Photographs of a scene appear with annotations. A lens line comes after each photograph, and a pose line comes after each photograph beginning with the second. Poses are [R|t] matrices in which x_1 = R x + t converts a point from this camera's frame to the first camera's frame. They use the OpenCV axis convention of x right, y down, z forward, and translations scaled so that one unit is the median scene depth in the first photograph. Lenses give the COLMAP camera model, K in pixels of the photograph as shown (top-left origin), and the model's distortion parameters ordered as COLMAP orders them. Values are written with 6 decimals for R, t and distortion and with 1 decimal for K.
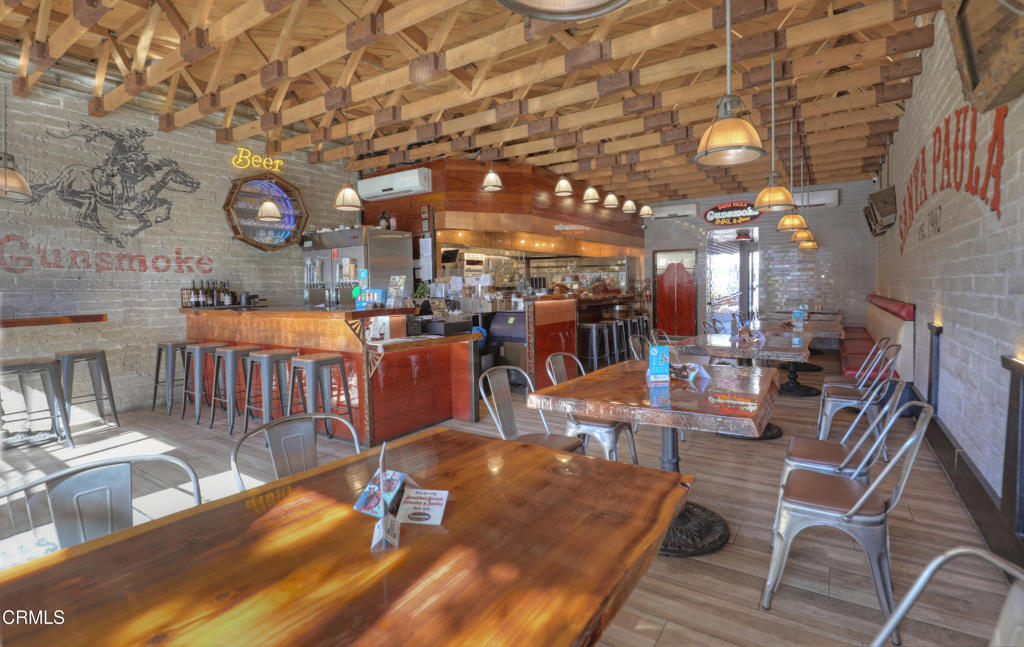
lens RADIAL K [[473.2, 0, 544.6], [0, 473.2, 292.8], [0, 0, 1]] dist [-0.043860, 0.008283]
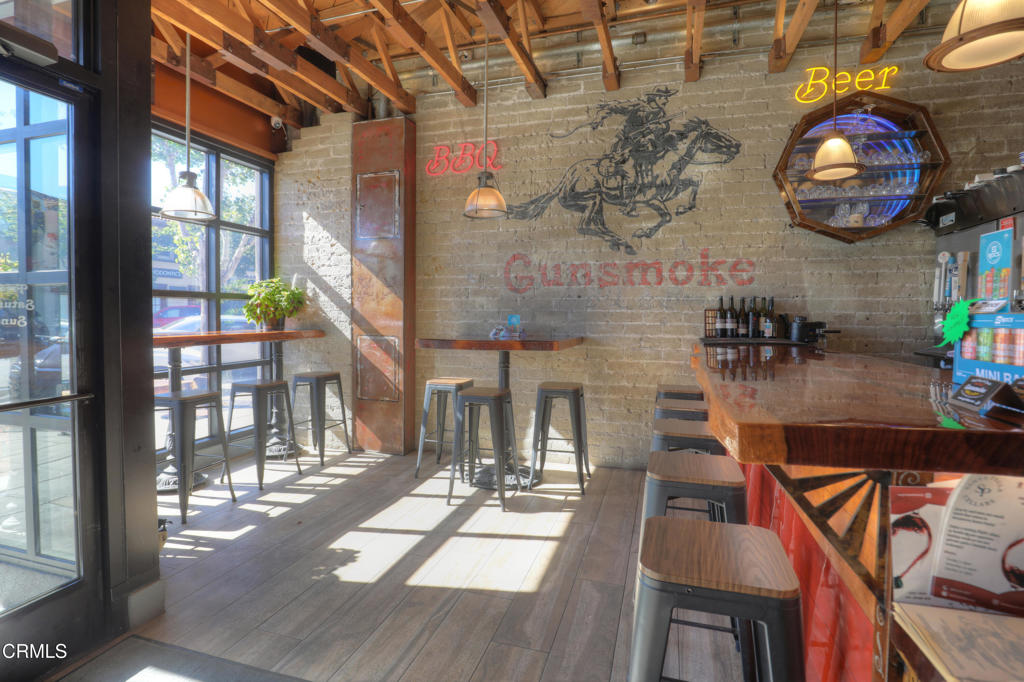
lens RADIAL K [[499.6, 0, 512.6], [0, 499.6, 327.9], [0, 0, 1]] dist [-0.023369, -0.000308]
pose [[0.256547, 0.045567, -0.965457, -0.146509], [-0.025900, 0.998853, 0.040261, -0.003143], [0.966185, 0.014676, 0.257433, 0.499211]]
